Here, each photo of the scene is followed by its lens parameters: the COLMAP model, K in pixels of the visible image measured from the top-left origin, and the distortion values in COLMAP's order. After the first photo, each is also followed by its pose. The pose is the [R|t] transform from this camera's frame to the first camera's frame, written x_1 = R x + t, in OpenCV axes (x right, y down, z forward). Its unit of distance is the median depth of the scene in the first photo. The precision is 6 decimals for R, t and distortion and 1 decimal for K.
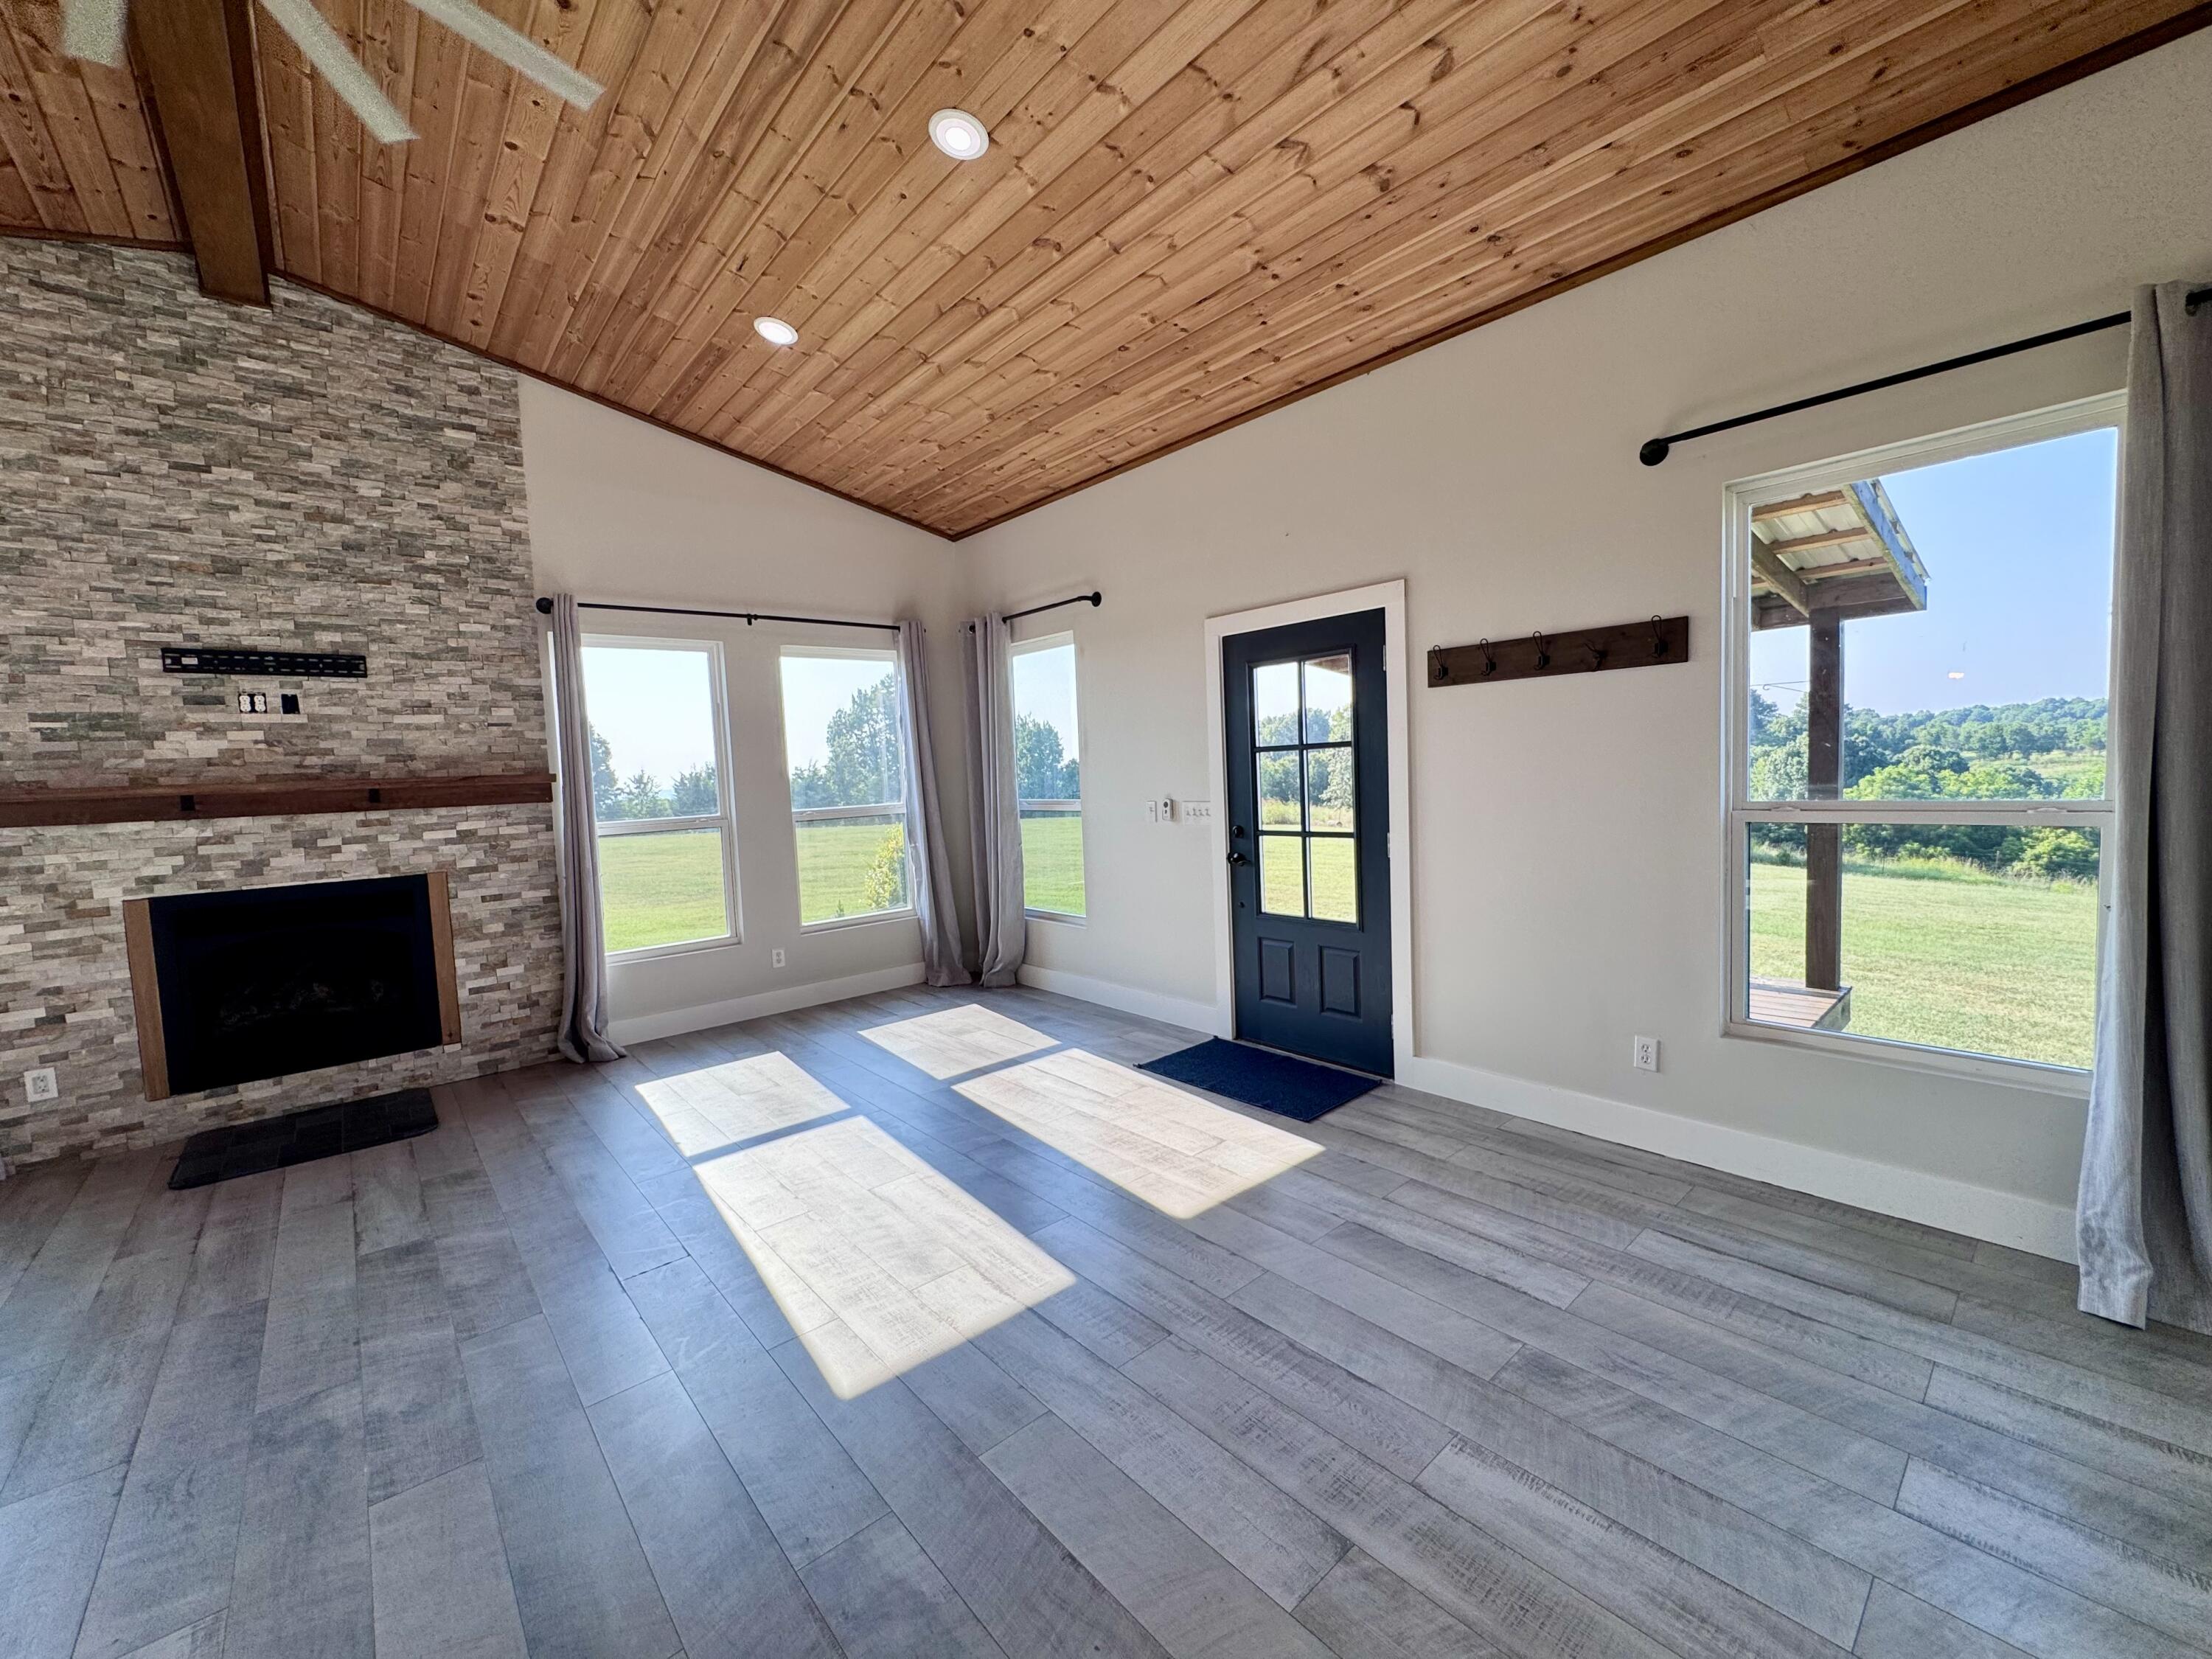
lens RADIAL K [[883.4, 0, 1112.4], [0, 883.4, 830.2], [0, 0, 1]] dist [-0.004664, 0.001029]
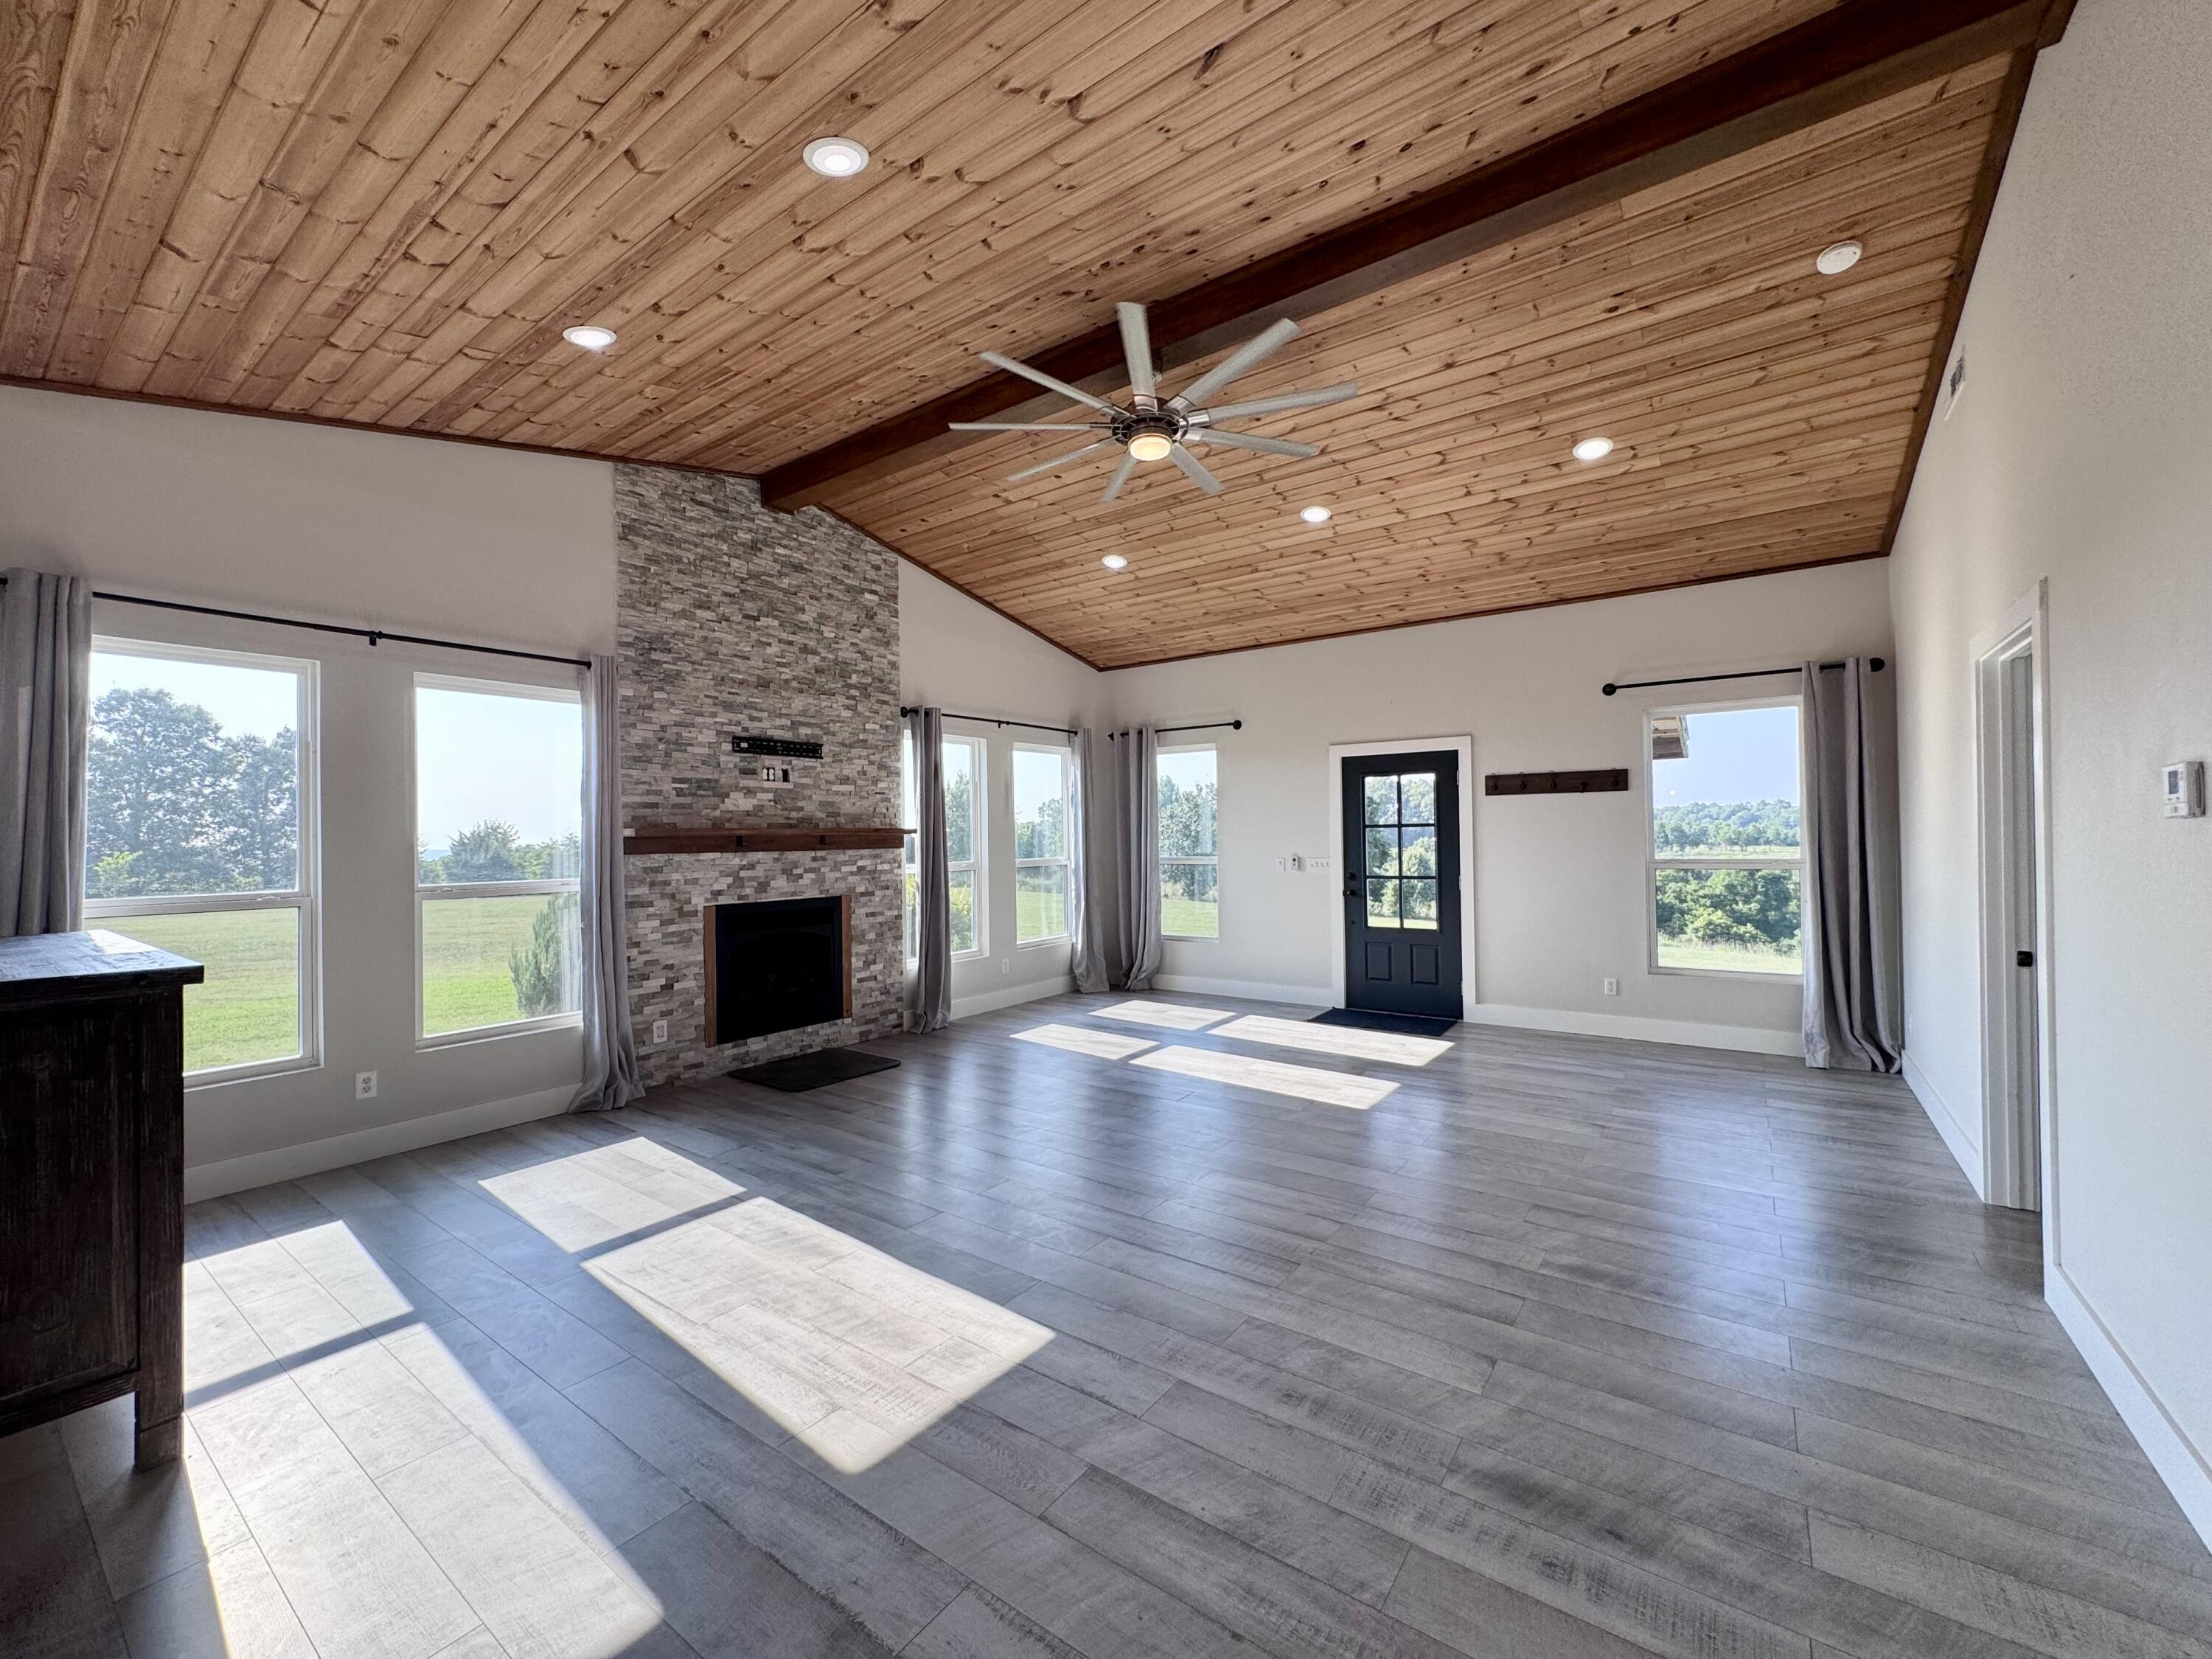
lens RADIAL K [[883.4, 0, 1109.1], [0, 883.4, 830.0], [0, 0, 1]] dist [-0.004664, 0.001029]
pose [[0.973686, 0.028970, 0.226046, -0.705084], [-0.009902, 0.996329, -0.085037, 0.062938], [-0.227680, 0.080561, 0.970398, -0.510982]]
